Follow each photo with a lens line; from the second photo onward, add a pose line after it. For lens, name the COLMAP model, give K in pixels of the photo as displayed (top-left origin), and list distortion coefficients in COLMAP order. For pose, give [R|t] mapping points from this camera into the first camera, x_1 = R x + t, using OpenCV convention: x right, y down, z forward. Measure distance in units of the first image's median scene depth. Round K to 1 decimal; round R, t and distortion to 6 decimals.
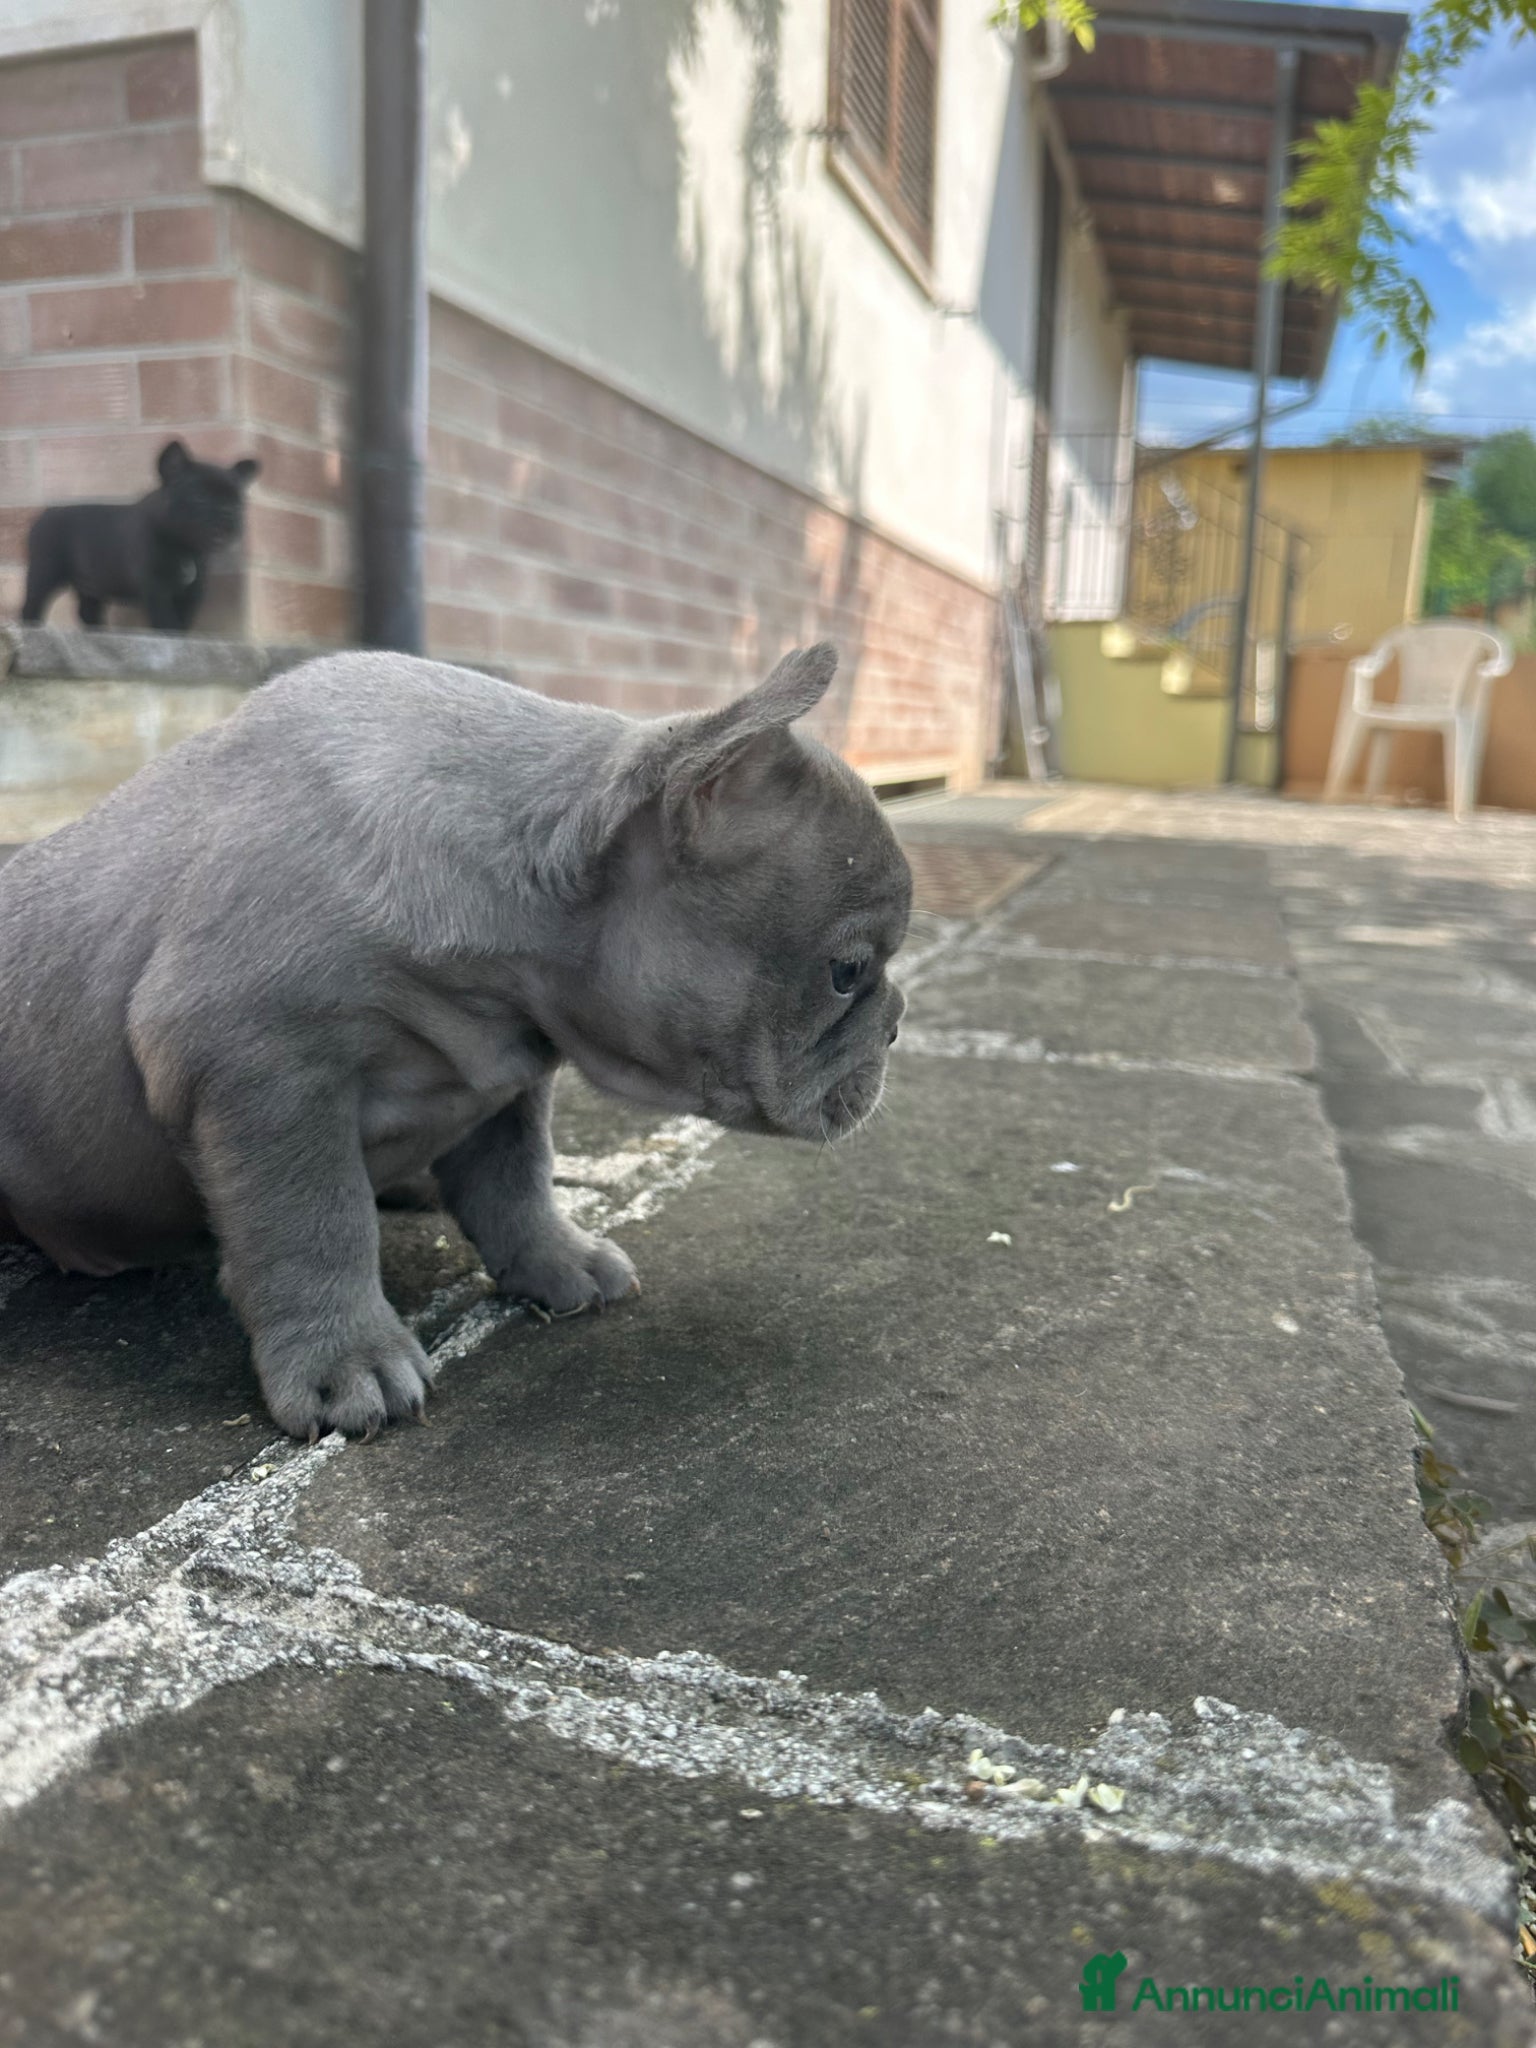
lens RADIAL K [[1509.4, 0, 764.9], [0, 1509.4, 1023.2], [0, 0, 1]] dist [-0.043755, 0.015729]
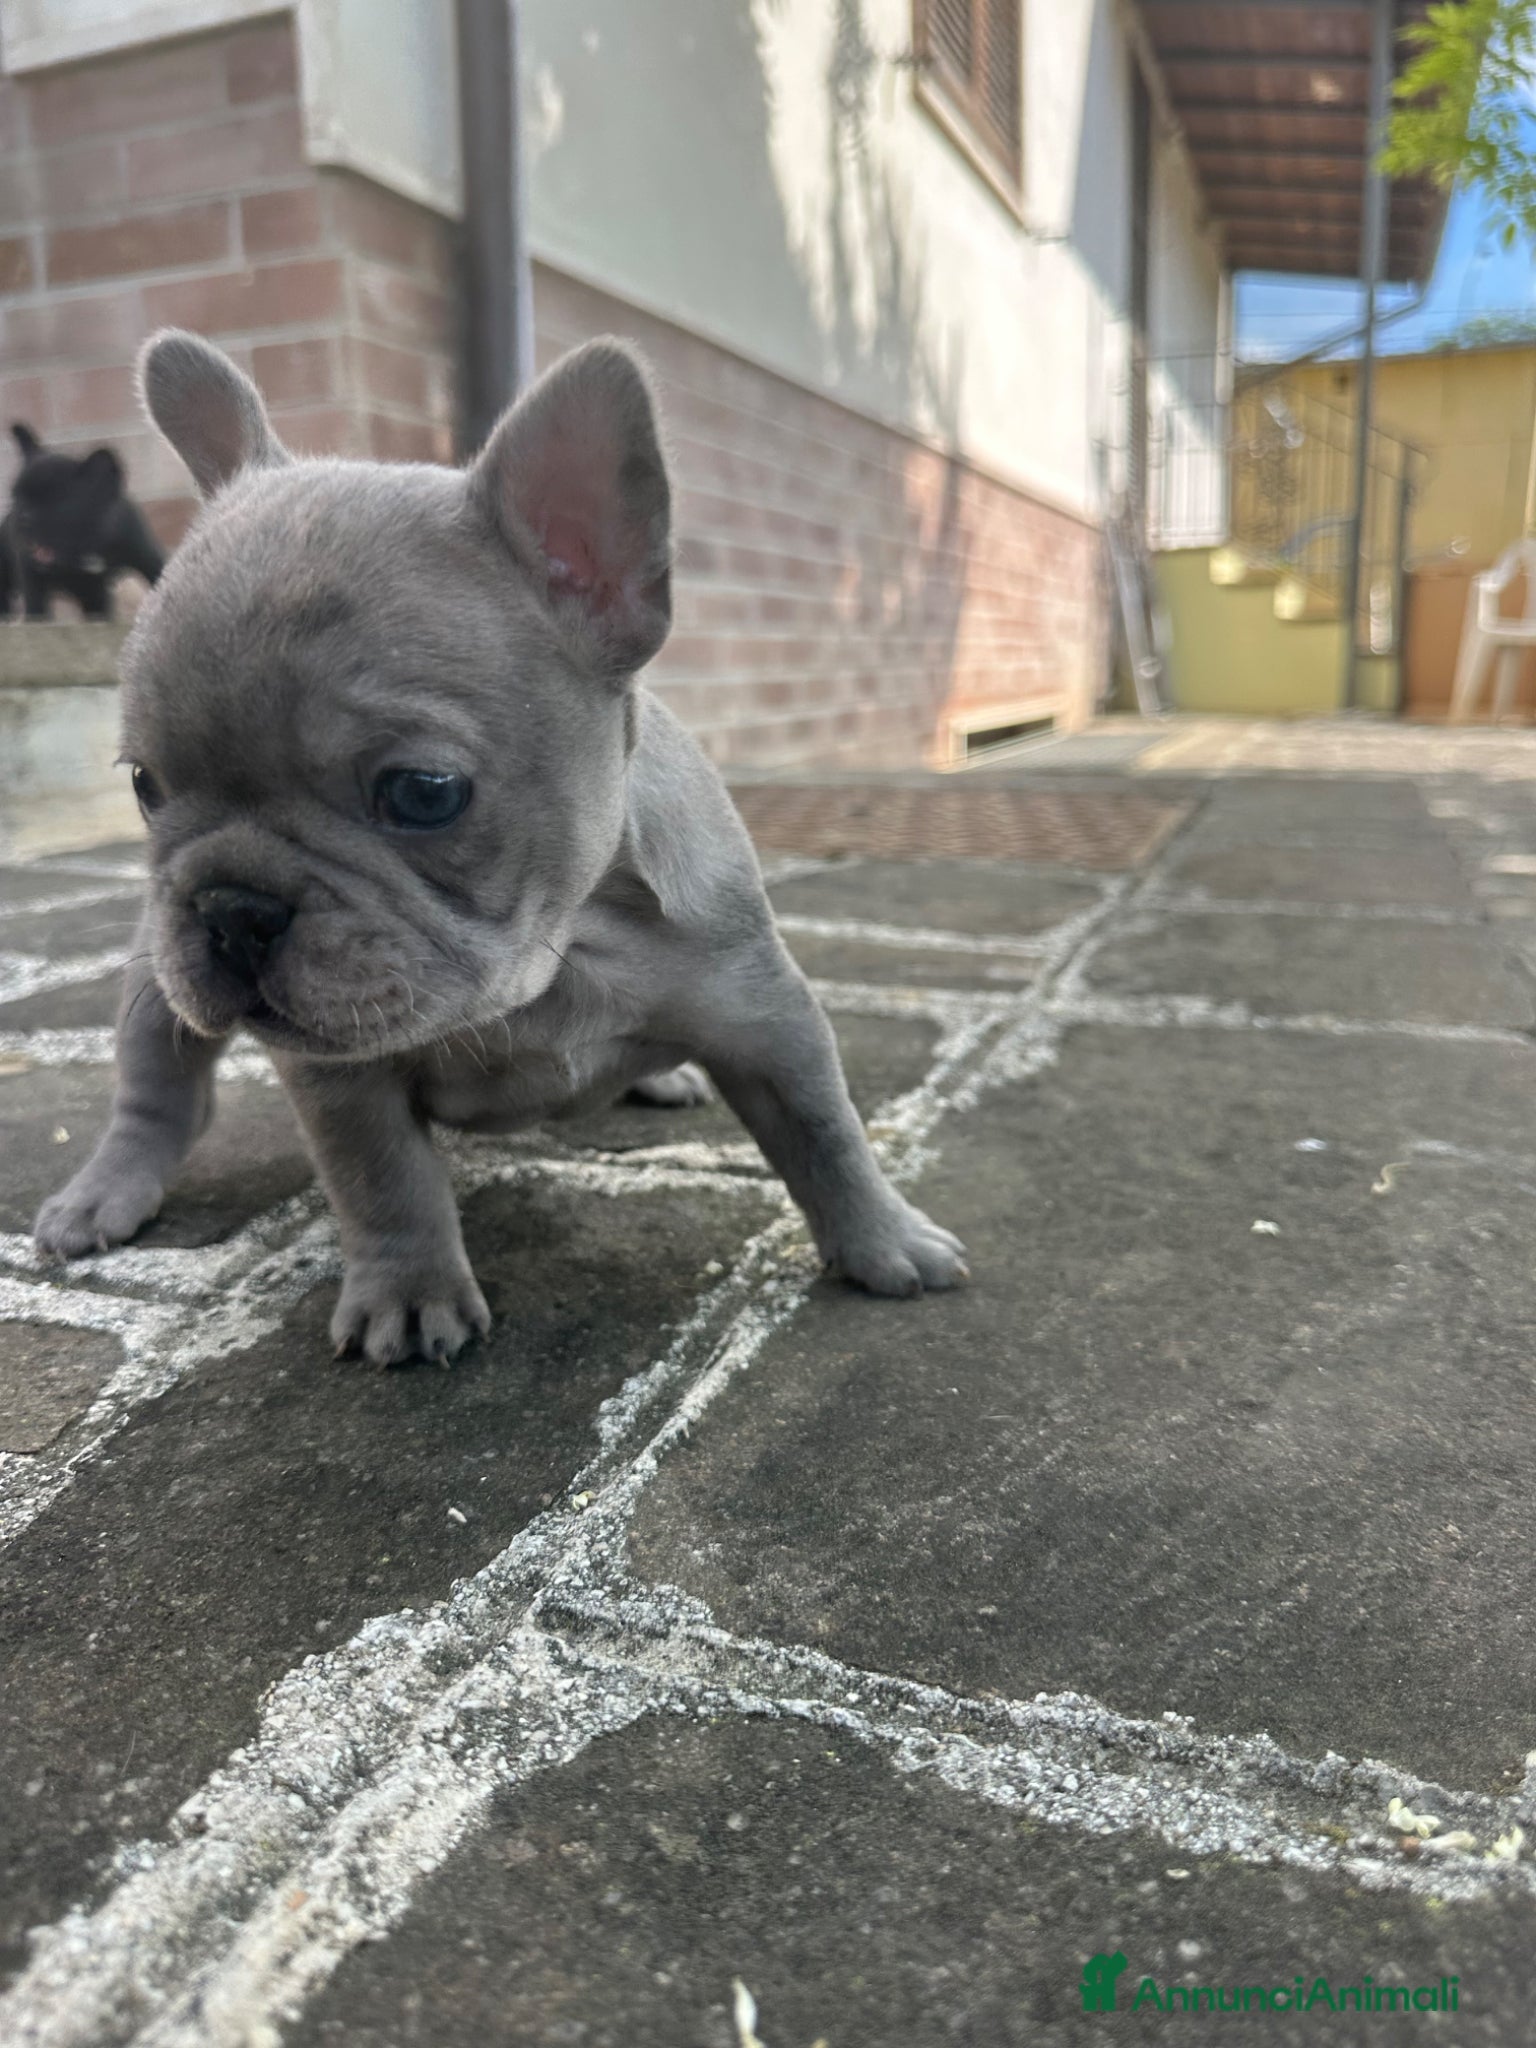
lens RADIAL K [[1514.4, 0, 757.1], [0, 1514.4, 1021.5], [0, 0, 1]] dist [-0.048226, 0.016044]
pose [[0.996604, -0.035434, -0.074336, -0.161224], [0.037719, 0.998851, 0.029566, -0.050001], [0.073203, -0.032270, 0.996795, 0.033829]]
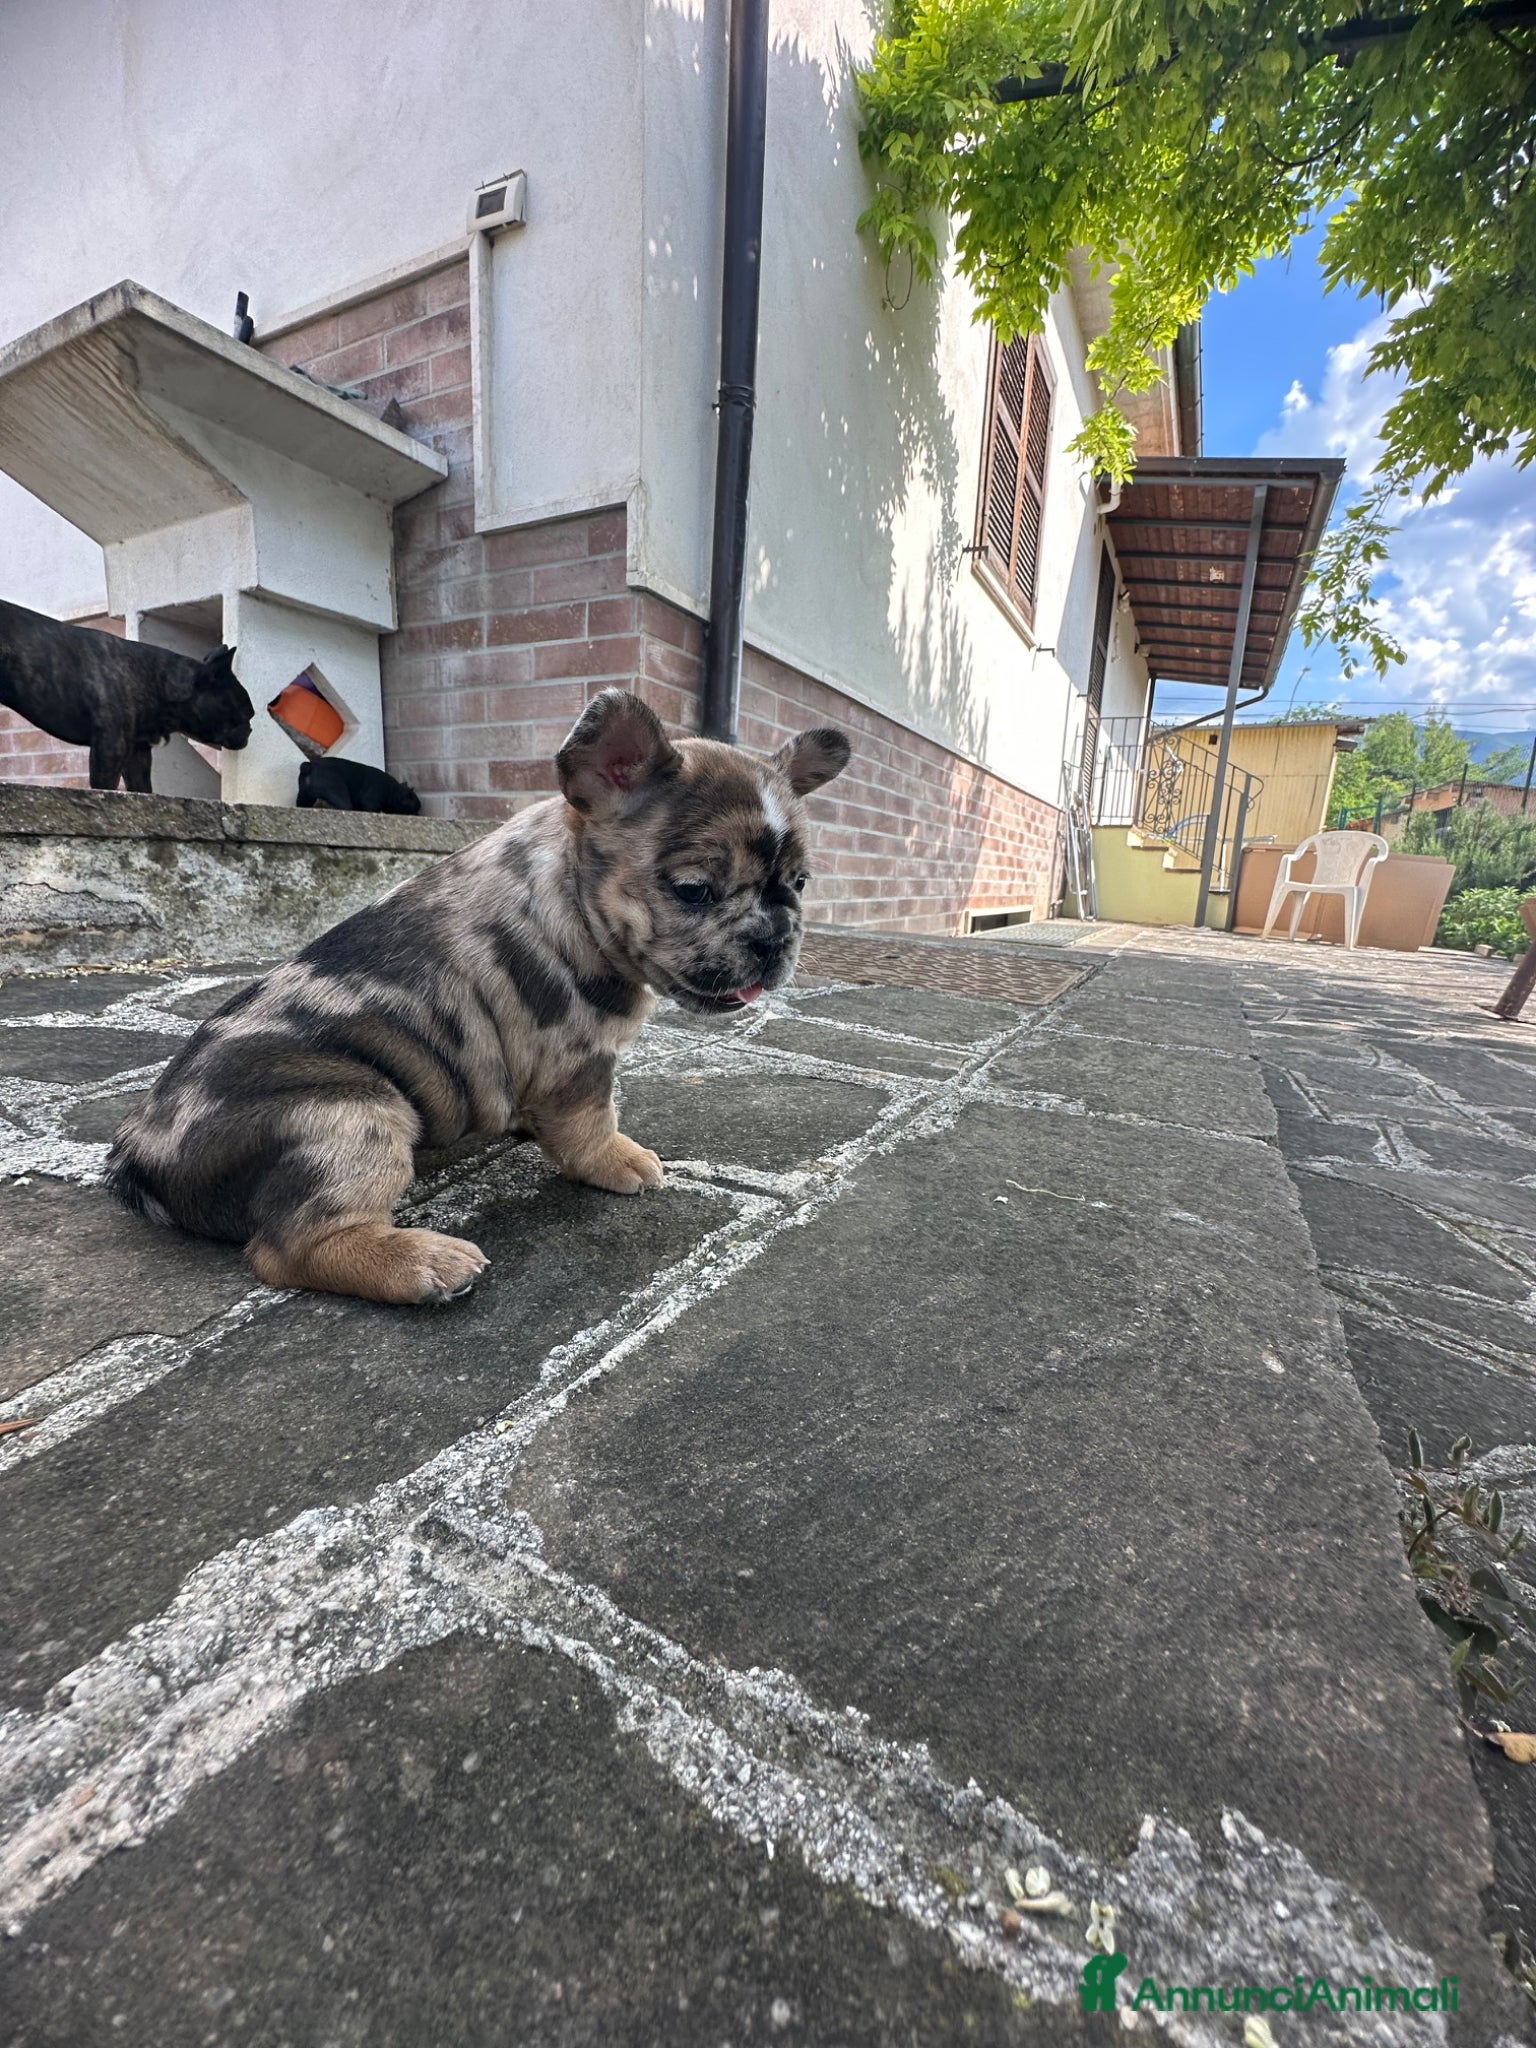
lens RADIAL K [[819.2, 0, 769.8], [0, 819.2, 1023.3], [0, 0, 1]] dist [-0.006762, 0.002482]
pose [[0.983013, 0.052241, -0.175943, 0.034646], [-0.056460, 0.998223, -0.019055, -0.096022], [0.174635, 0.028665, 0.984216, 0.323648]]
